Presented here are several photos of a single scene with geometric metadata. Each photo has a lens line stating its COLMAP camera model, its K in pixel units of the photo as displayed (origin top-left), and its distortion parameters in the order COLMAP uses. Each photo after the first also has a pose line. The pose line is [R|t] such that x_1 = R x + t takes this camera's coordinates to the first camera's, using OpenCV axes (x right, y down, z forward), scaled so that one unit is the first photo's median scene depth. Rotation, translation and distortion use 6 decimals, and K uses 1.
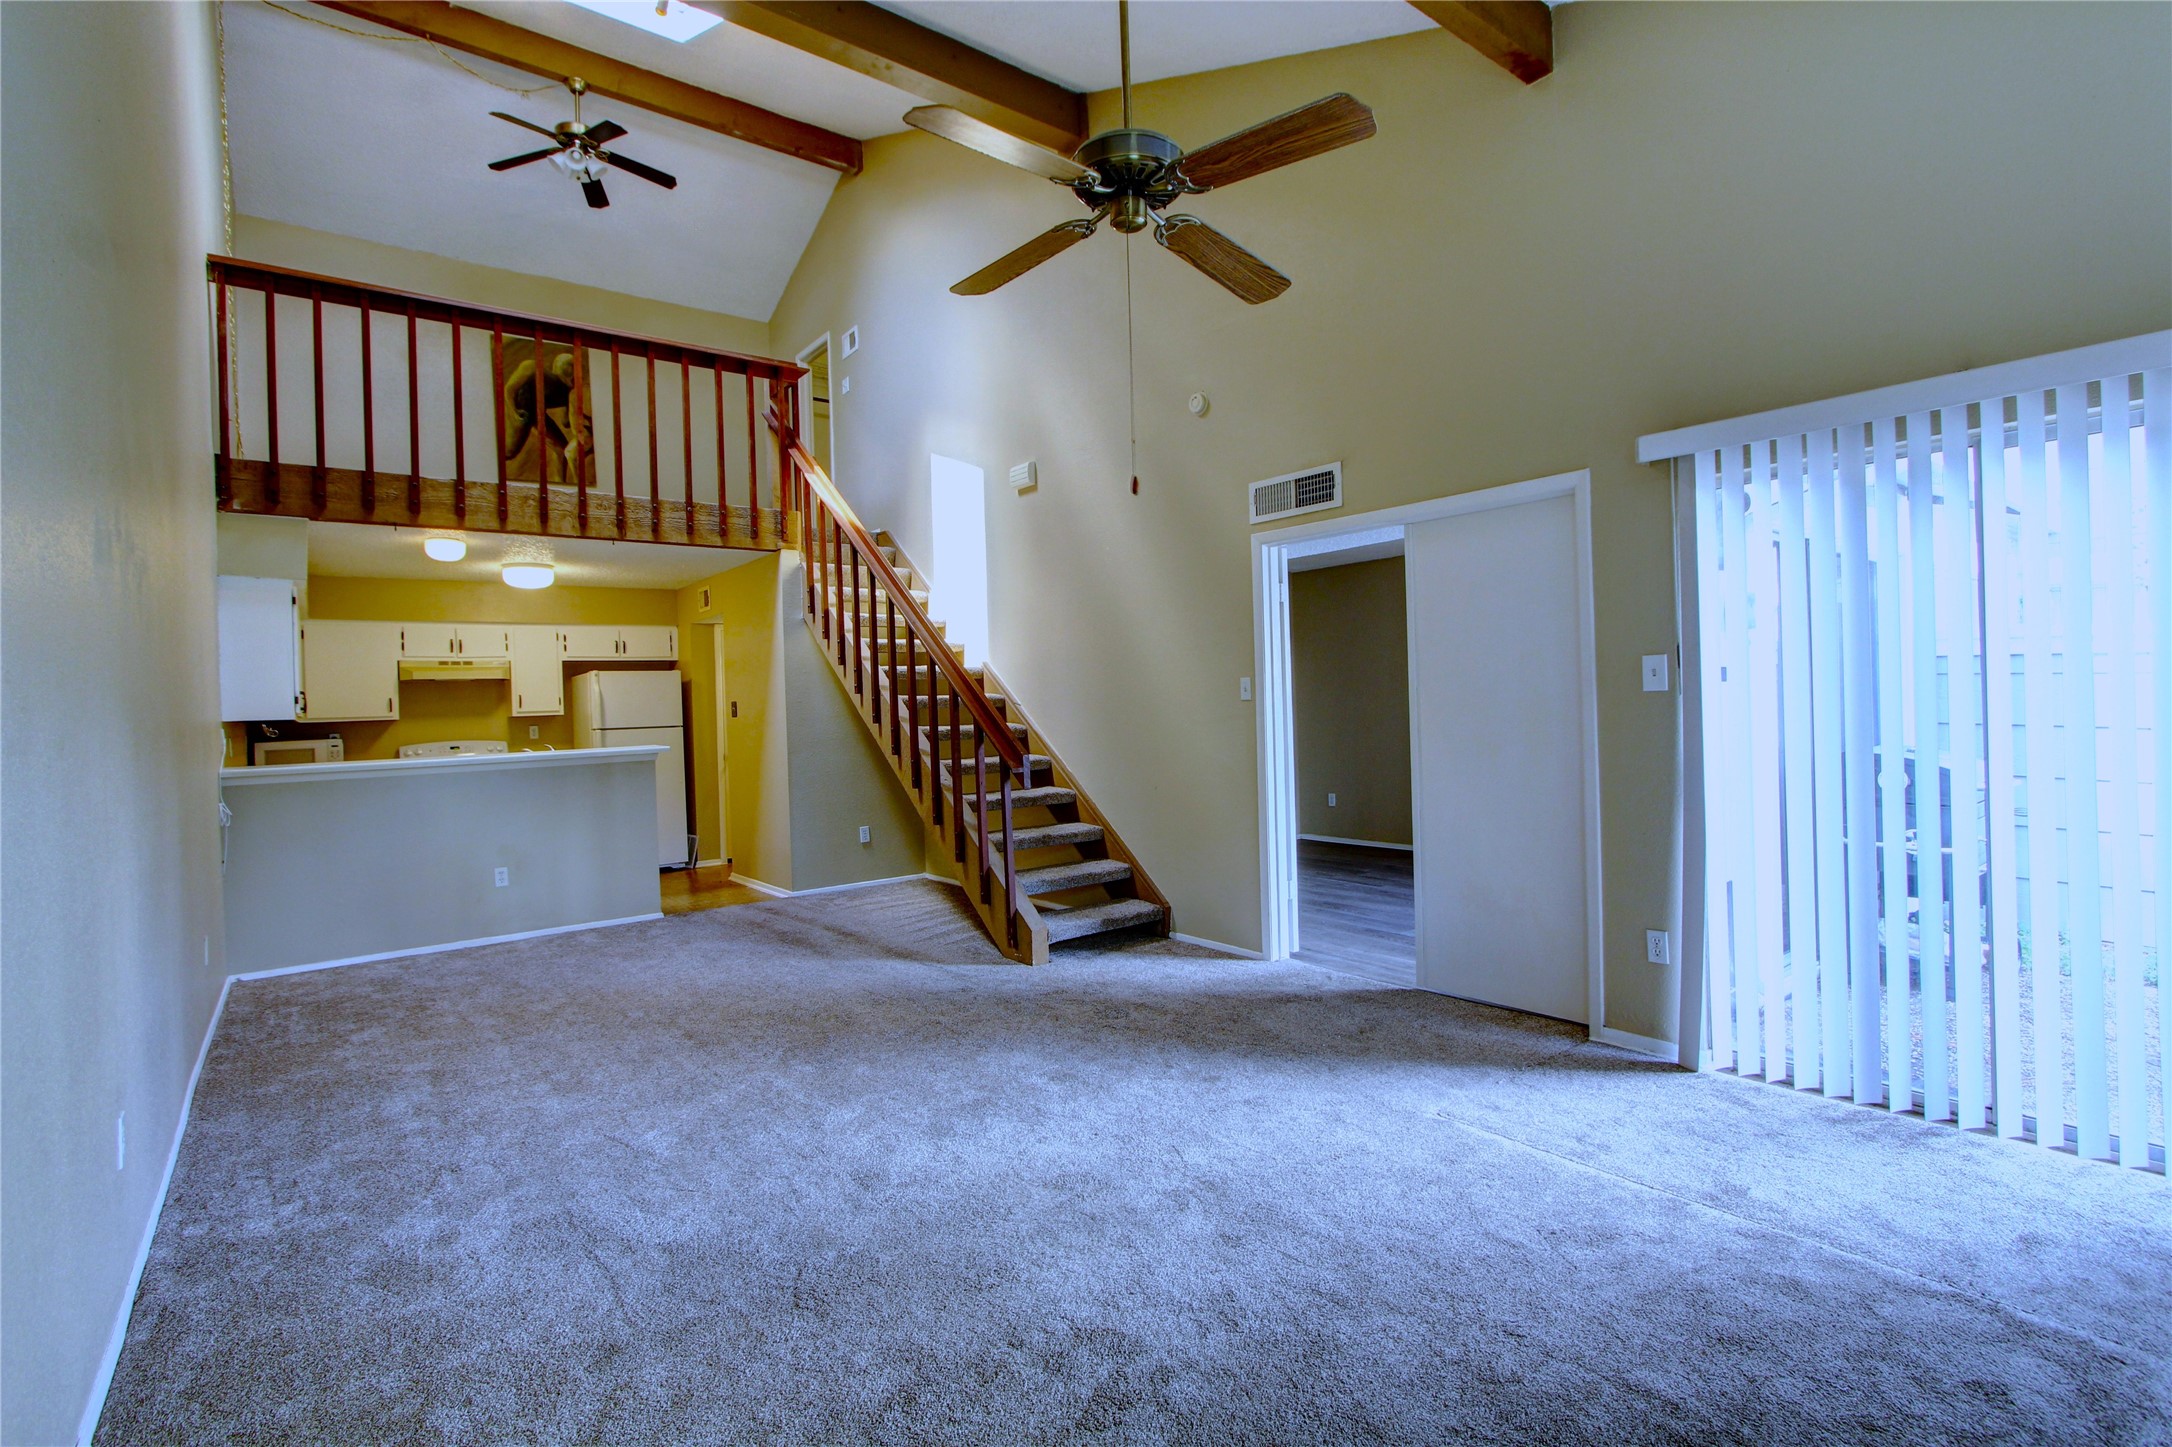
lens RADIAL K [[1017.7, 0, 1086.0], [0, 1017.7, 723.5], [0, 0, 1]] dist [-0.016532, -0.000738]
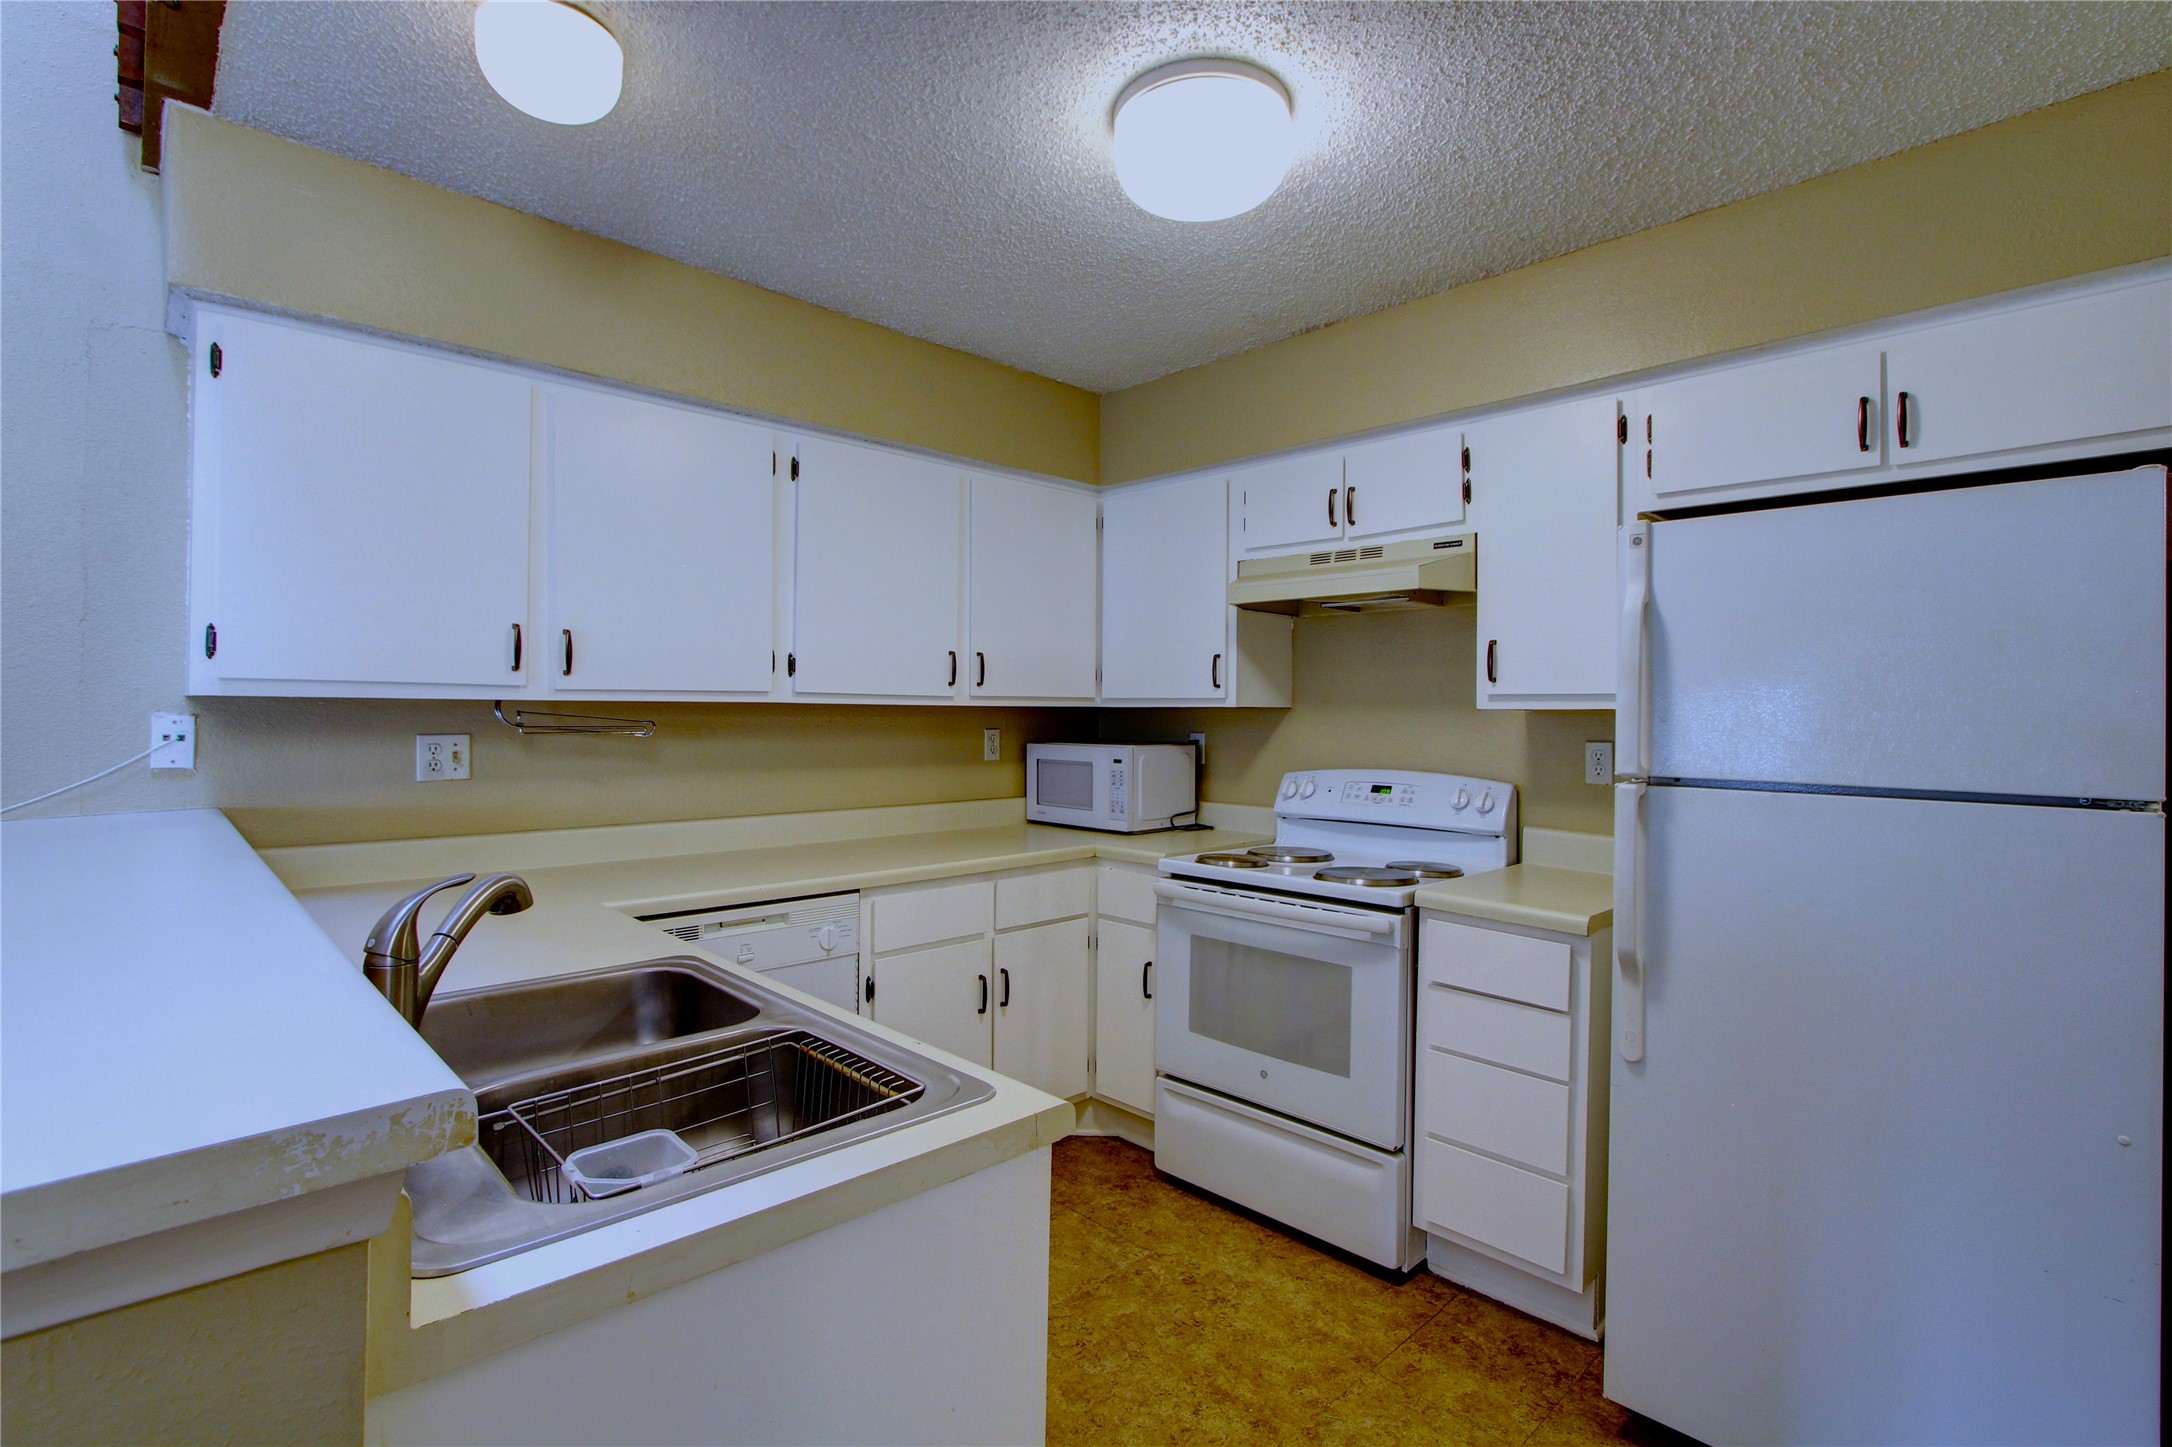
lens RADIAL K [[1017.7, 0, 1086.0], [0, 1017.7, 723.5], [0, 0, 1]] dist [-0.016532, -0.000738]
pose [[0.085854, 0.036297, -0.995646, -0.262449], [-0.029606, 0.998988, 0.033866, -0.007779], [0.995868, 0.026570, 0.086841, 0.879608]]
